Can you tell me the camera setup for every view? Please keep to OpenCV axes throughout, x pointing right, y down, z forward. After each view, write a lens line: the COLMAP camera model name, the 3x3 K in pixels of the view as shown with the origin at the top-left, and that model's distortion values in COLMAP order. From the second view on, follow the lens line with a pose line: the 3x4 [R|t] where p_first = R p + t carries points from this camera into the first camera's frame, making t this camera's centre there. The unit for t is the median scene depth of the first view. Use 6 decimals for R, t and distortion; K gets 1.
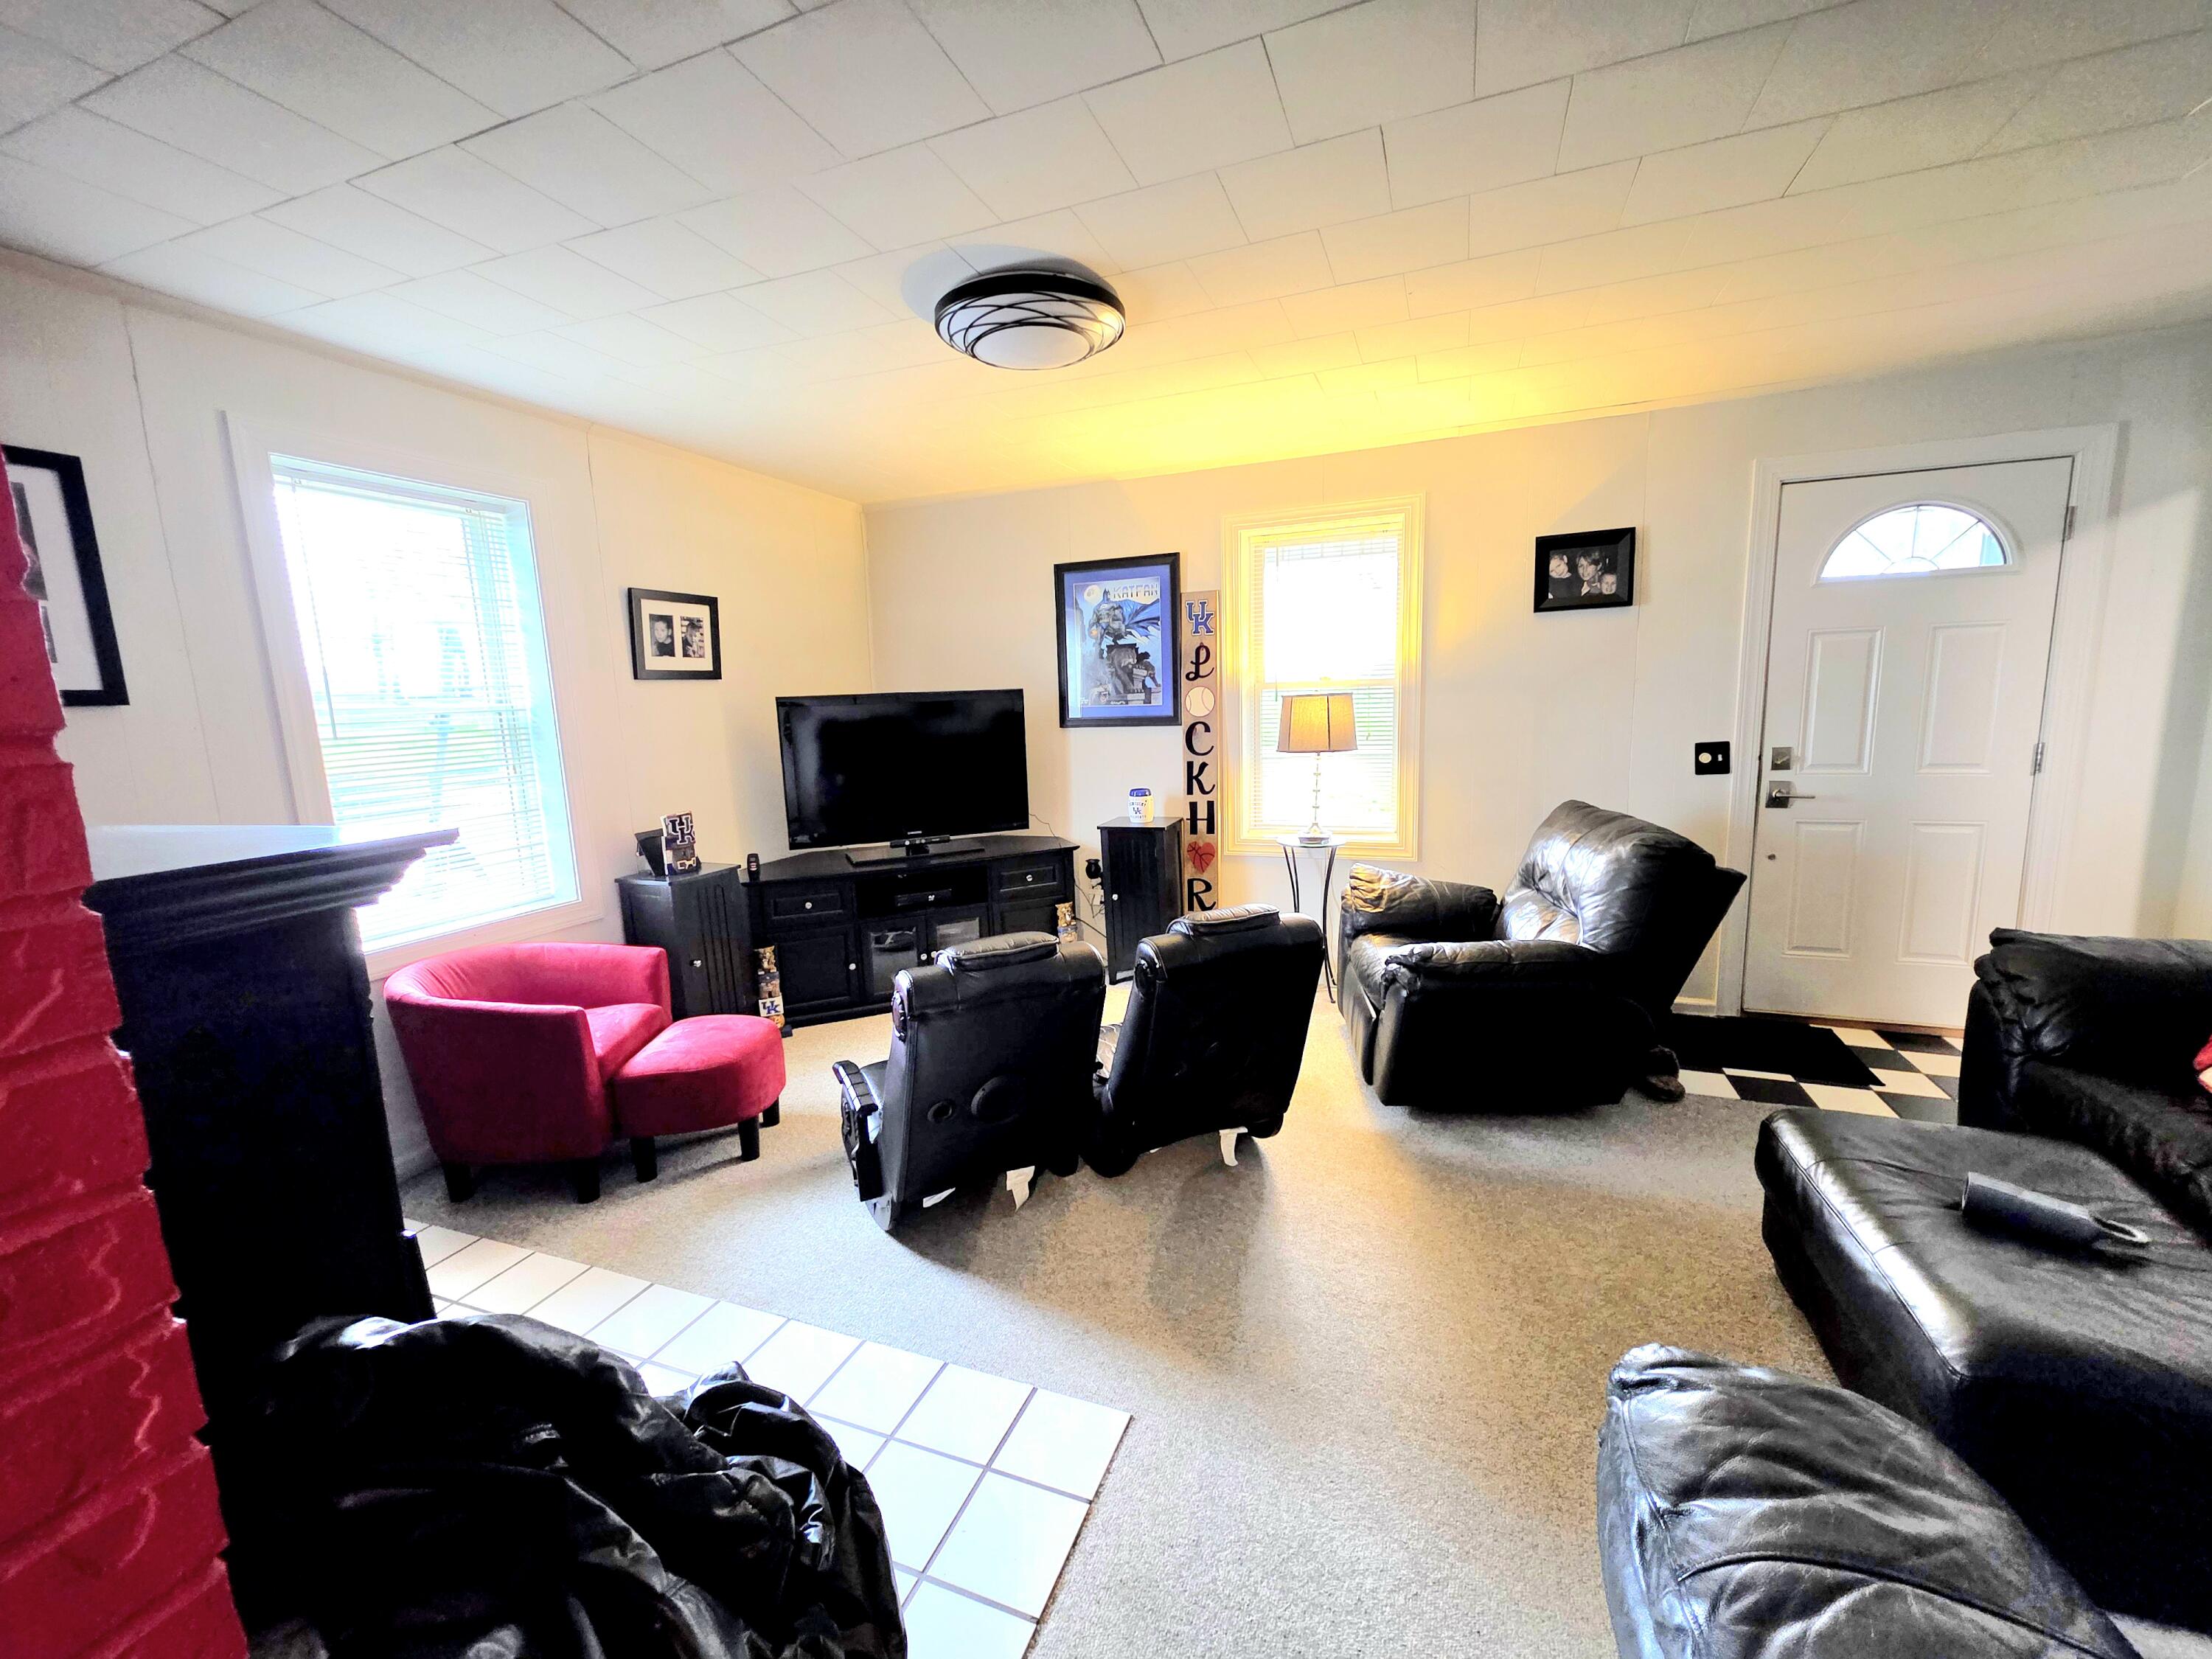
lens RADIAL K [[889.1, 0, 1106.0], [0, 889.1, 829.5], [0, 0, 1]] dist [0.007165, -0.000887]
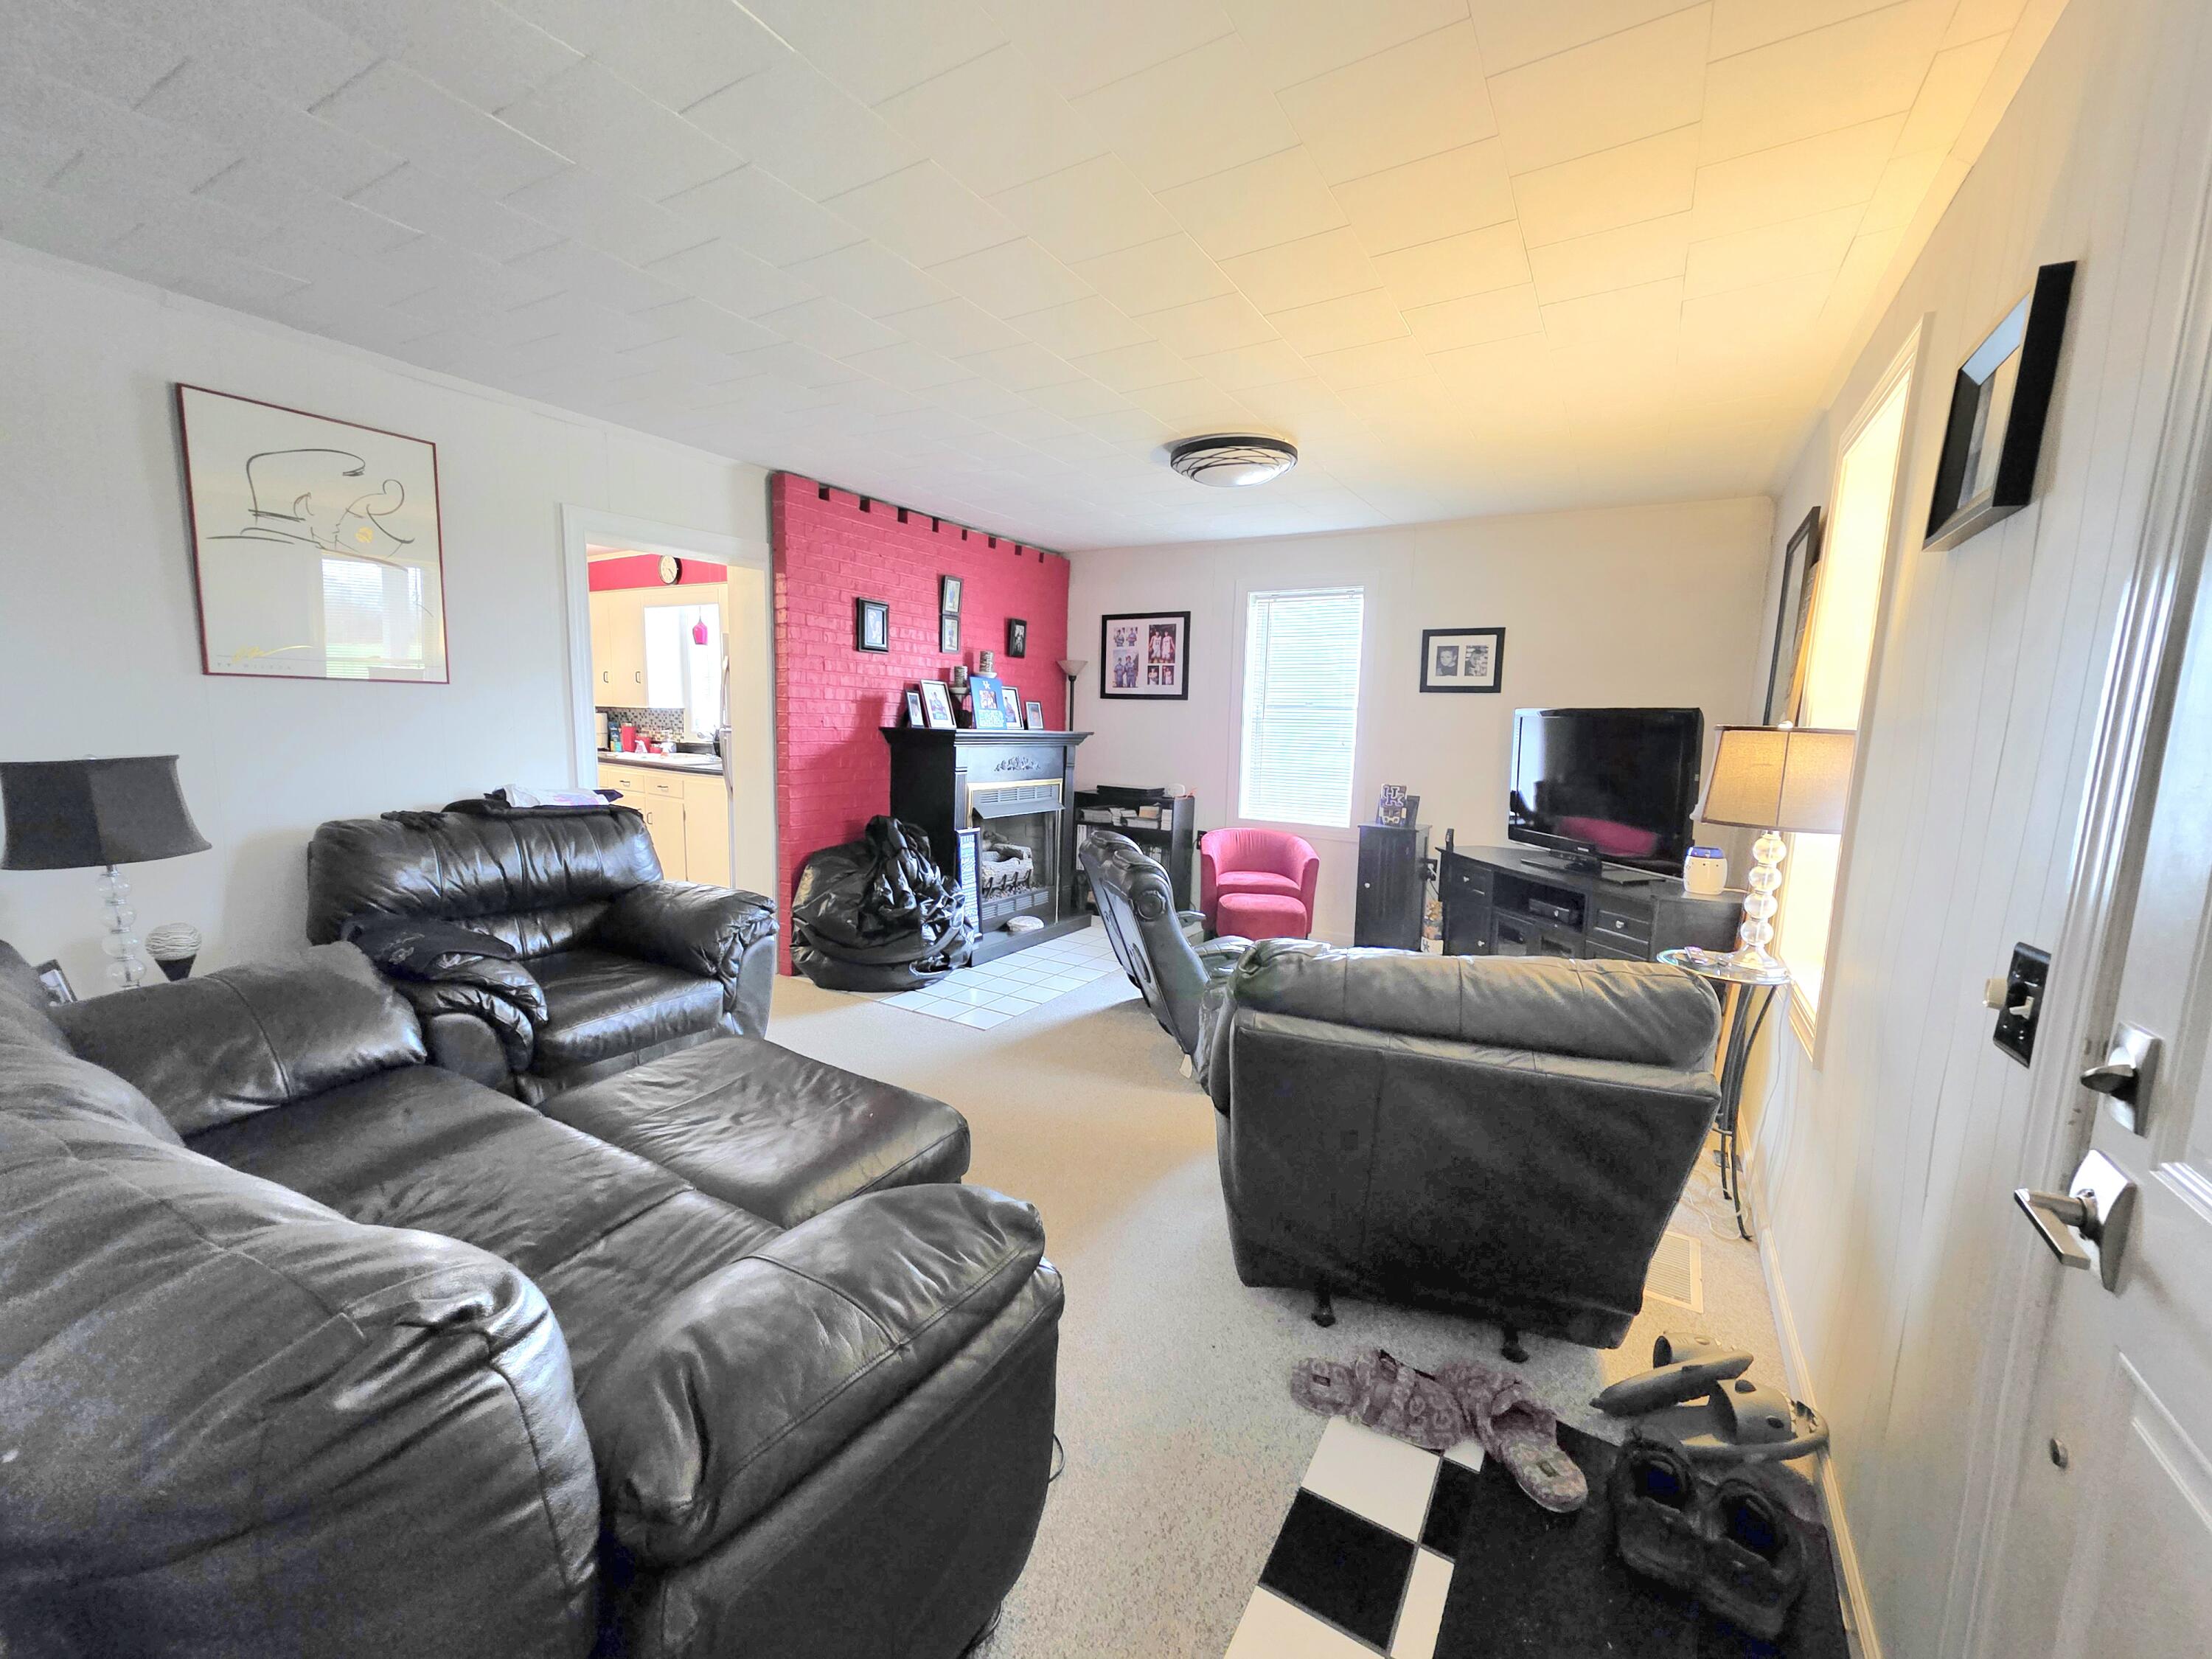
lens RADIAL K [[889.1, 0, 1106.0], [0, 889.1, 829.5], [0, 0, 1]] dist [0.007165, -0.000887]
pose [[-0.170335, 0.155508, -0.973038, 0.973717], [-0.175137, 0.966969, 0.185196, -0.126154], [0.969697, 0.201960, -0.137474, 0.722890]]
